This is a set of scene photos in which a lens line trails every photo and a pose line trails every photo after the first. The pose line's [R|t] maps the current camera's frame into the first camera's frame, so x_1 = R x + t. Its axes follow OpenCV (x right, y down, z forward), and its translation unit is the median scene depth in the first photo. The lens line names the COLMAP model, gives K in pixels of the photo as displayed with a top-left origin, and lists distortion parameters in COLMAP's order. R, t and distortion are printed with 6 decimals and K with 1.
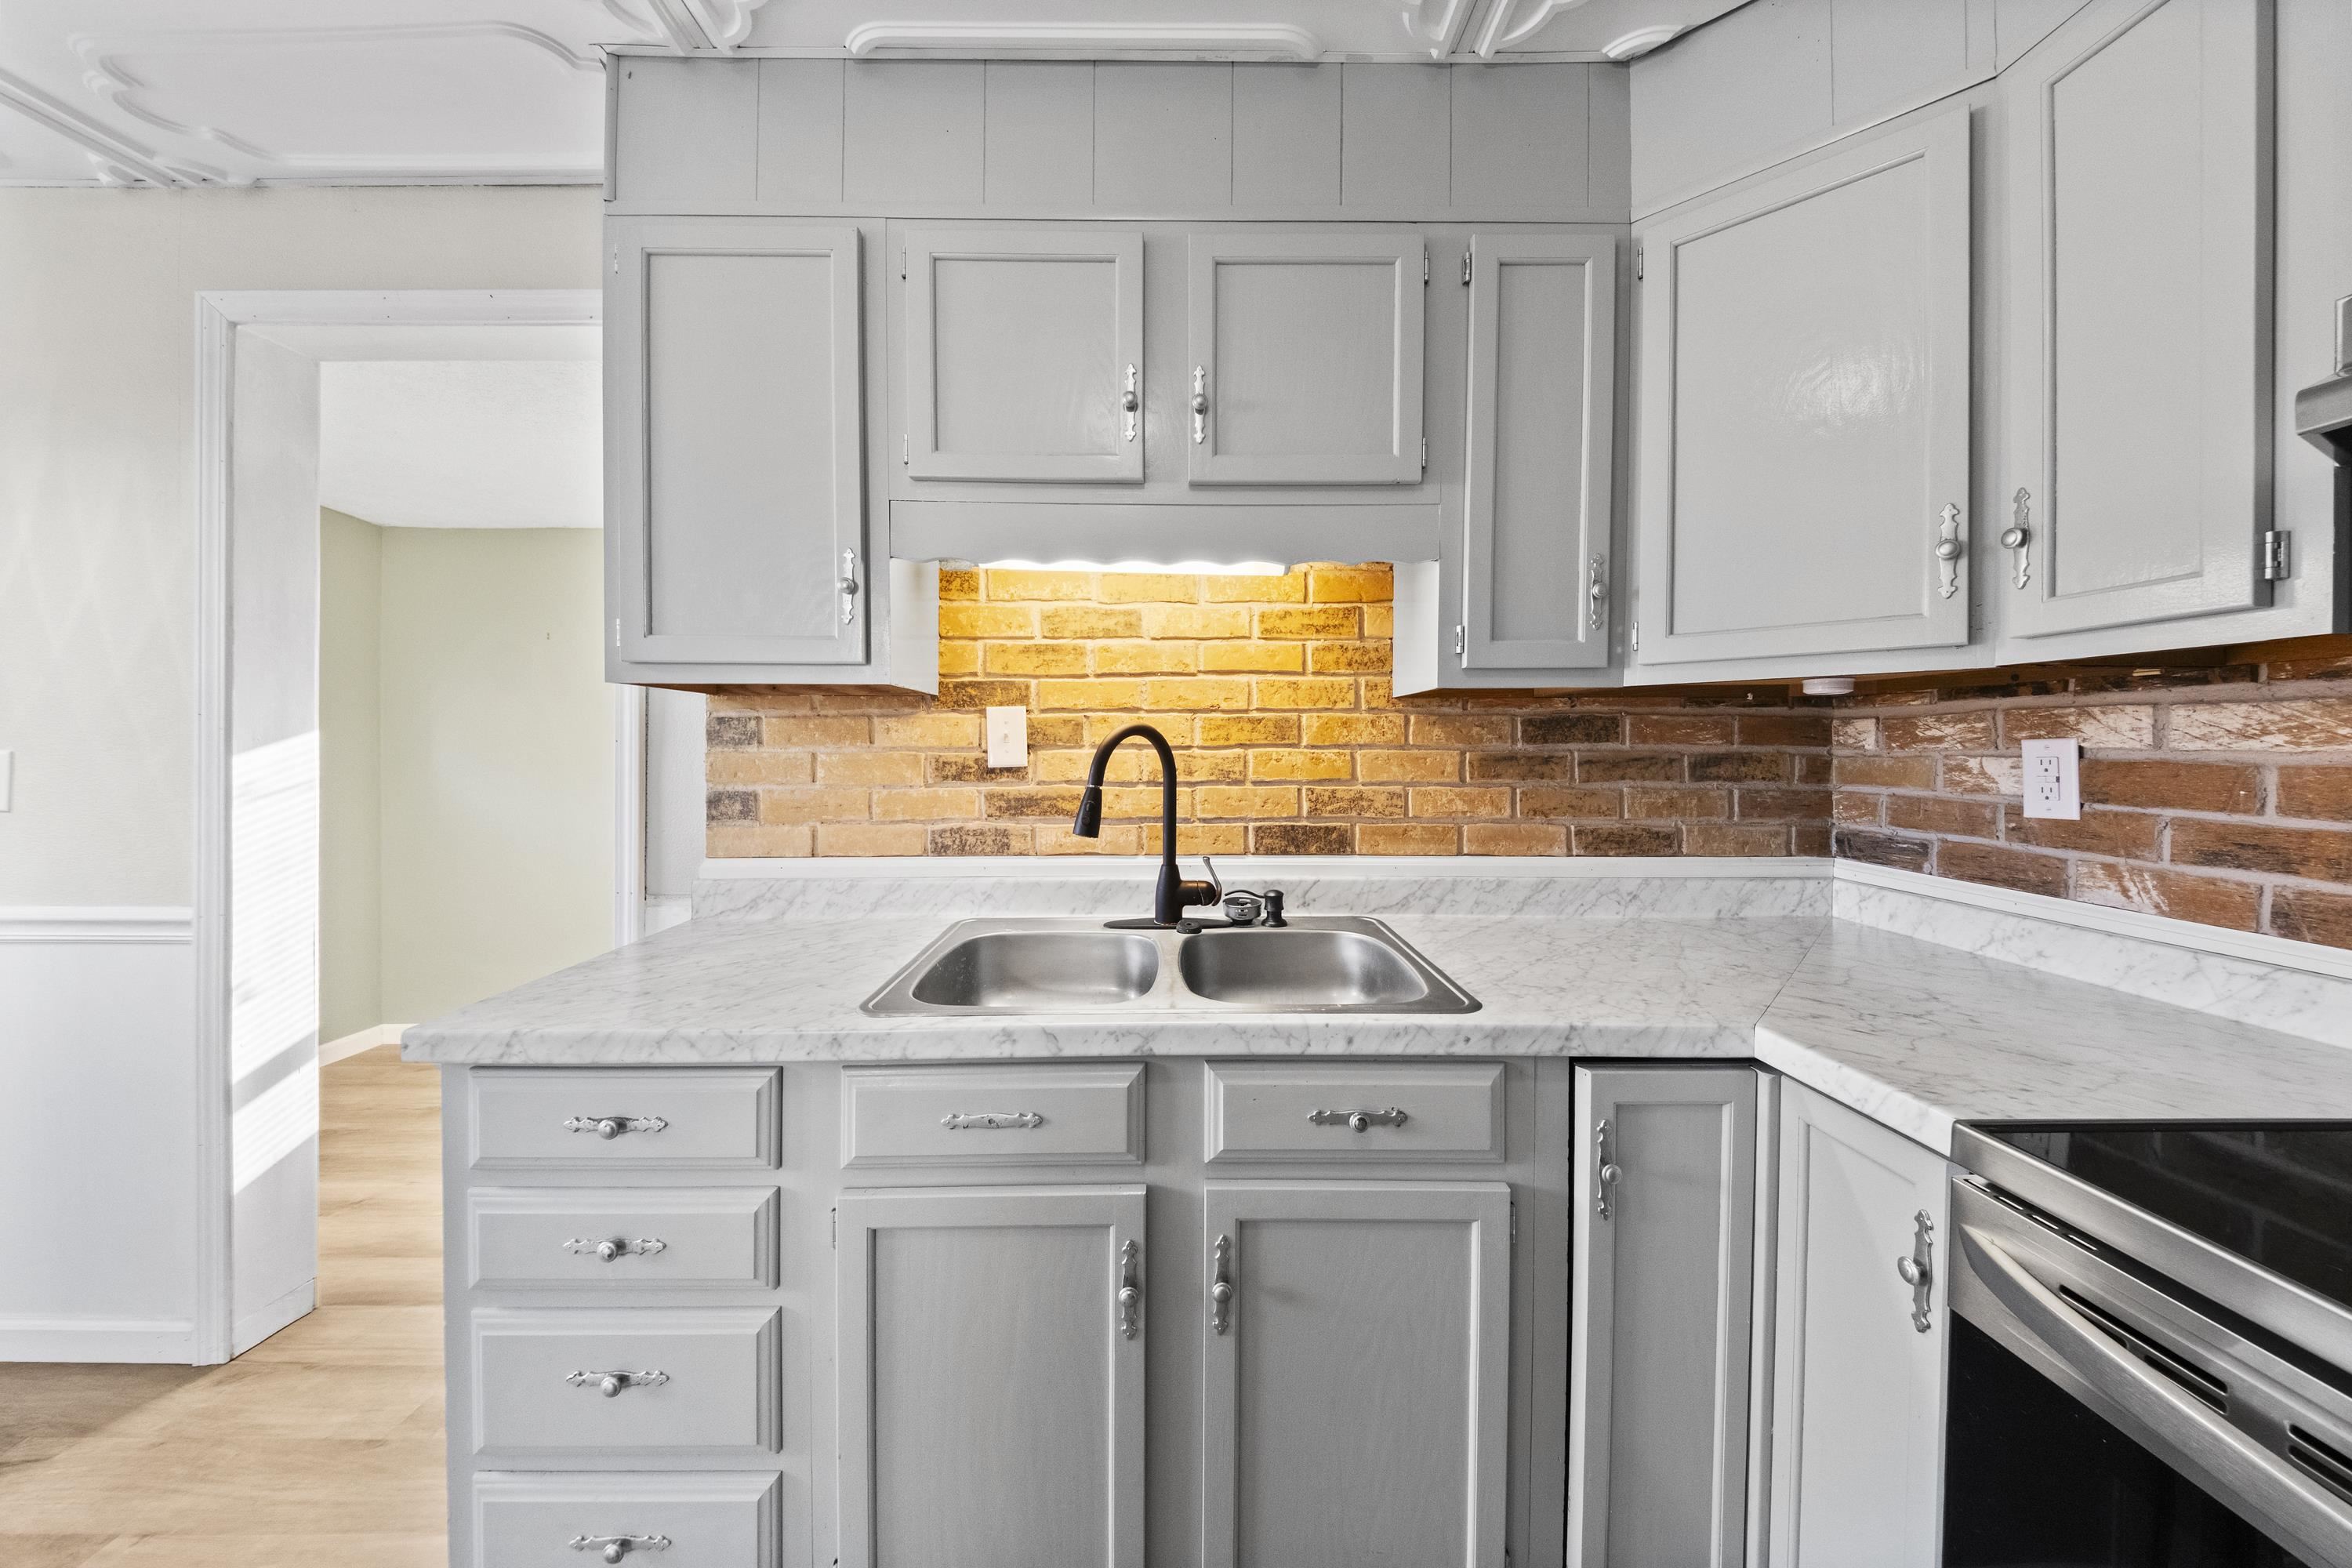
lens RADIAL K [[799.9, 0, 1168.8], [0, 799.9, 752.6], [0, 0, 1]] dist [0.049103, -0.020847]
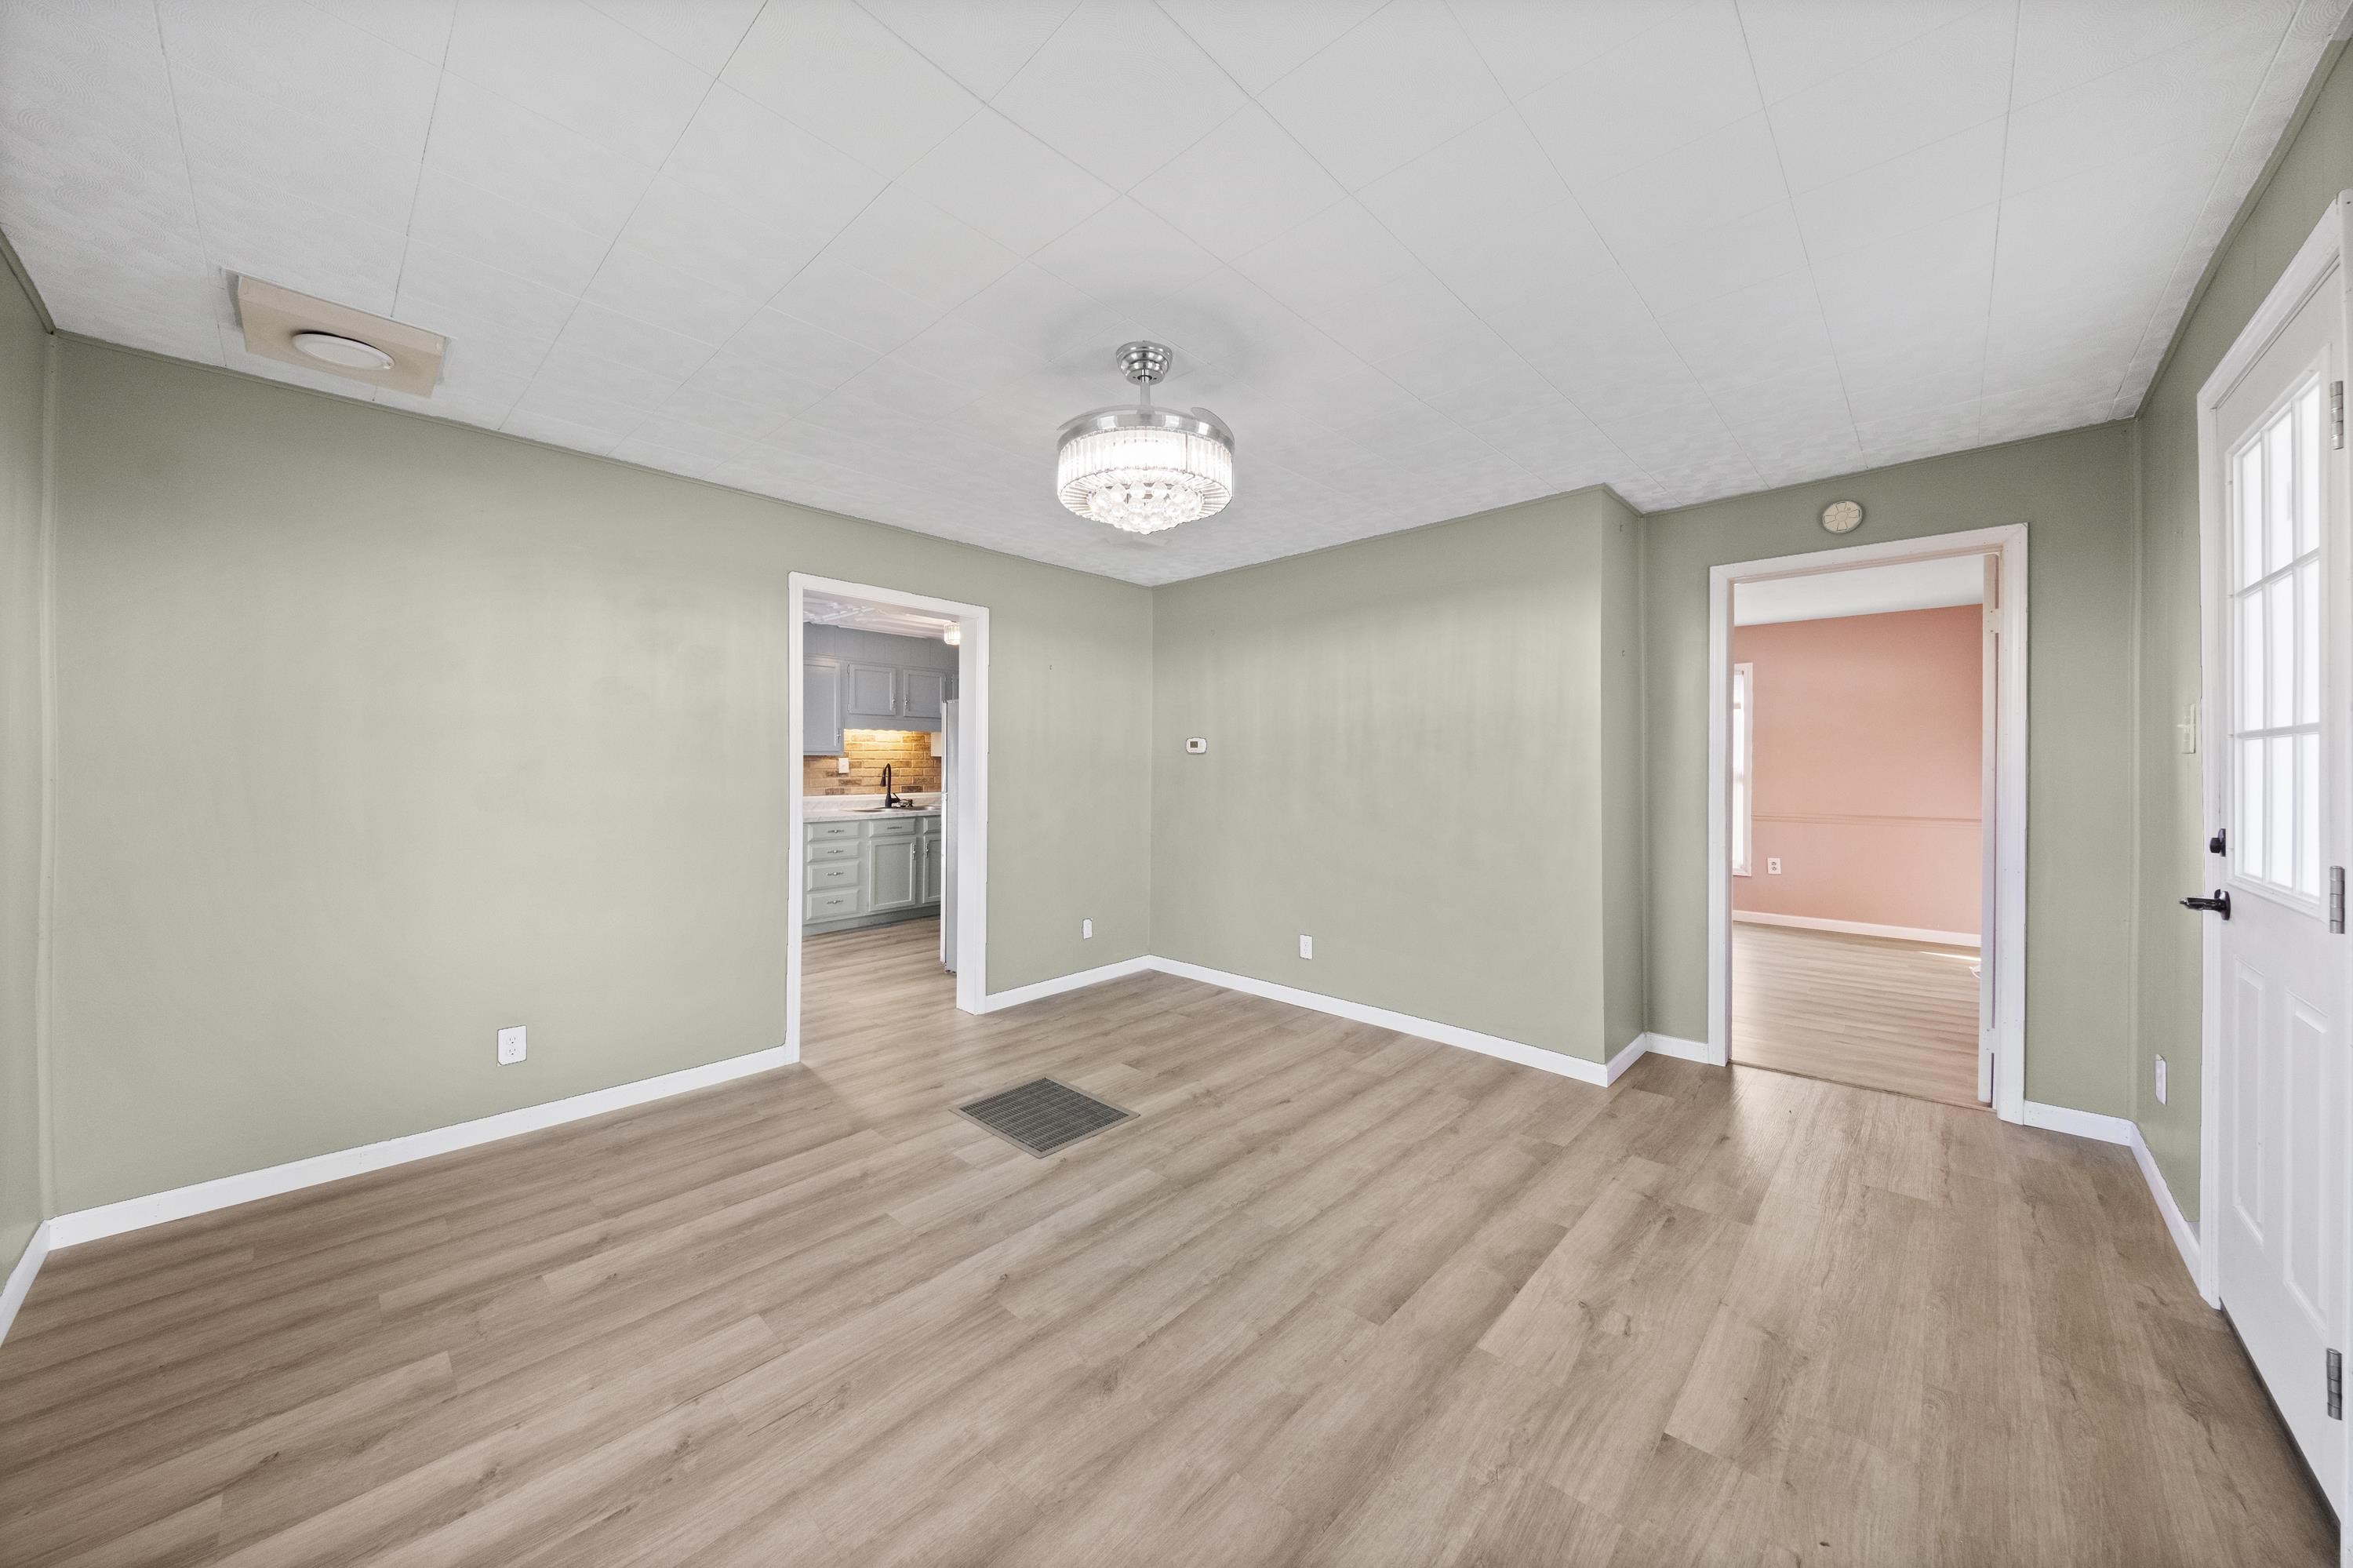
lens RADIAL K [[800.3, 0, 1169.3], [0, 800.3, 752.6], [0, 0, 1]] dist [0.049103, -0.020847]
pose [[0.685682, 0.008745, 0.727848, -2.039565], [0.003630, 0.999874, -0.015433, -0.015952], [-0.727892, 0.013224, 0.685564, -2.989055]]
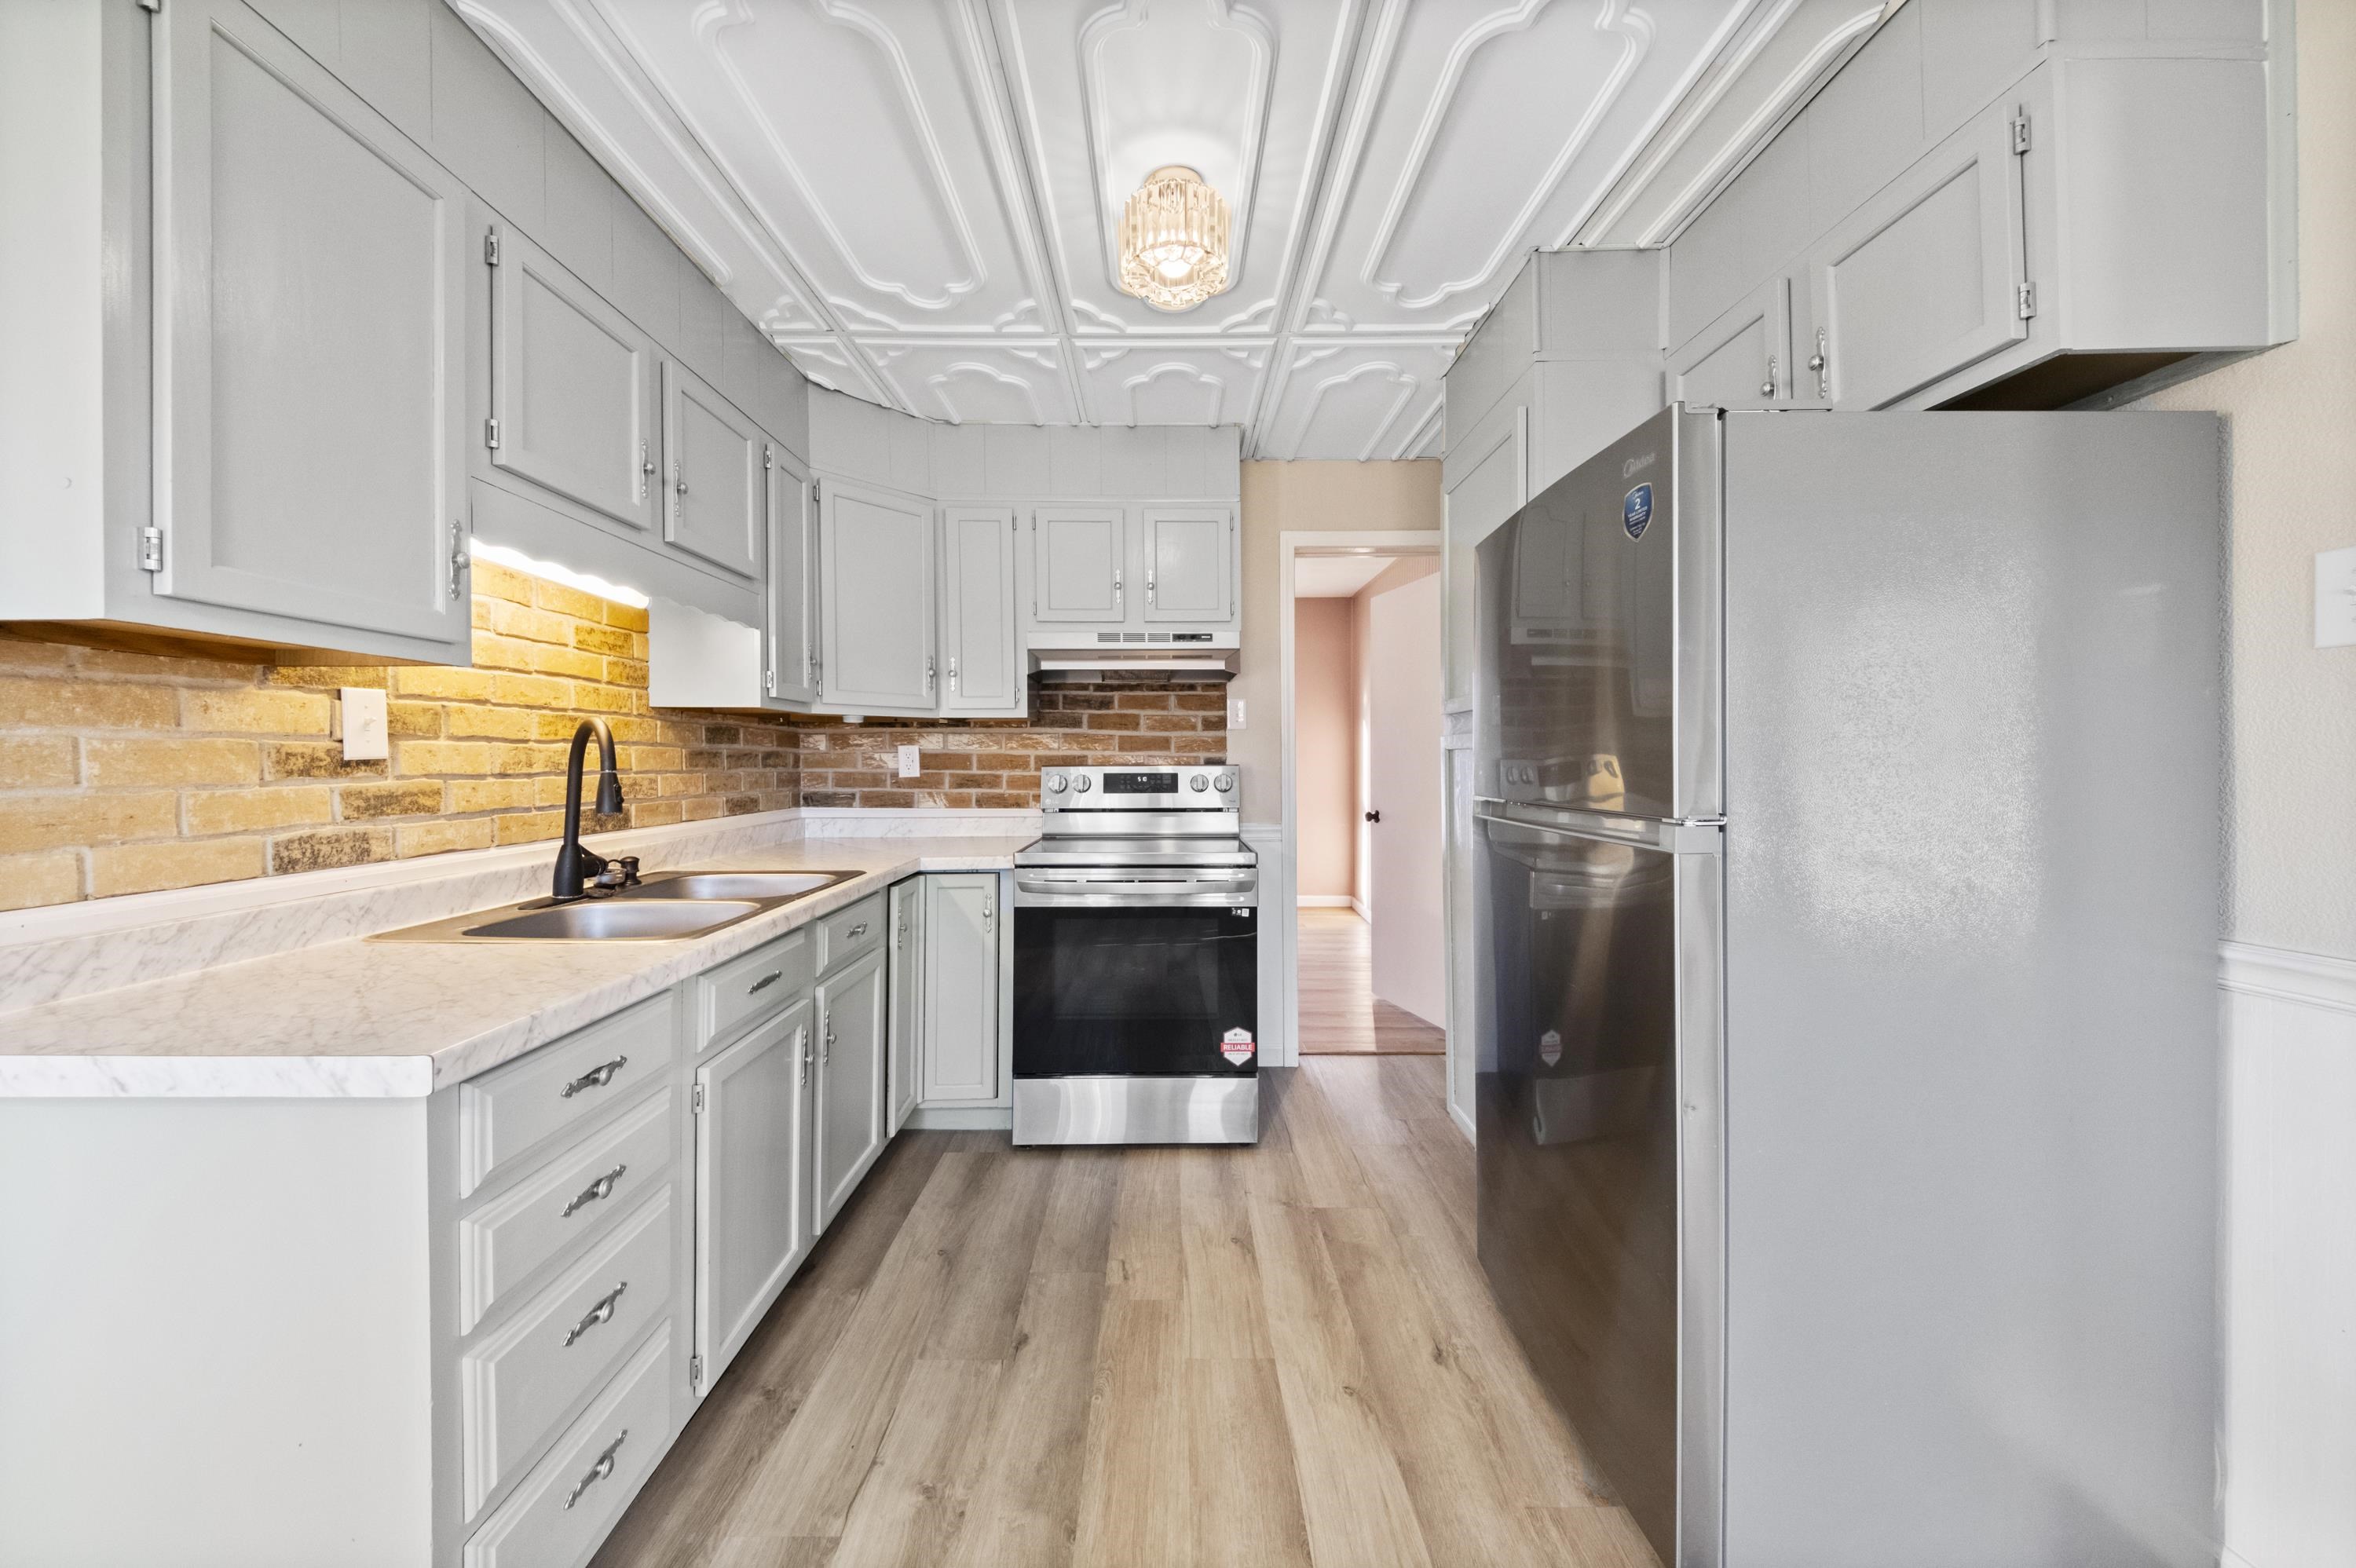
lens RADIAL K [[810.2, 0, 1178.0], [0, 810.2, 784.0], [0, 0, 1]] dist [-0.001736, -0.000170]
pose [[-0.002995, -0.030474, 0.999531, -1.068234], [0.008304, 0.999500, 0.030498, 0.025008], [-0.999961, 0.008392, -0.002740, 0.138568]]
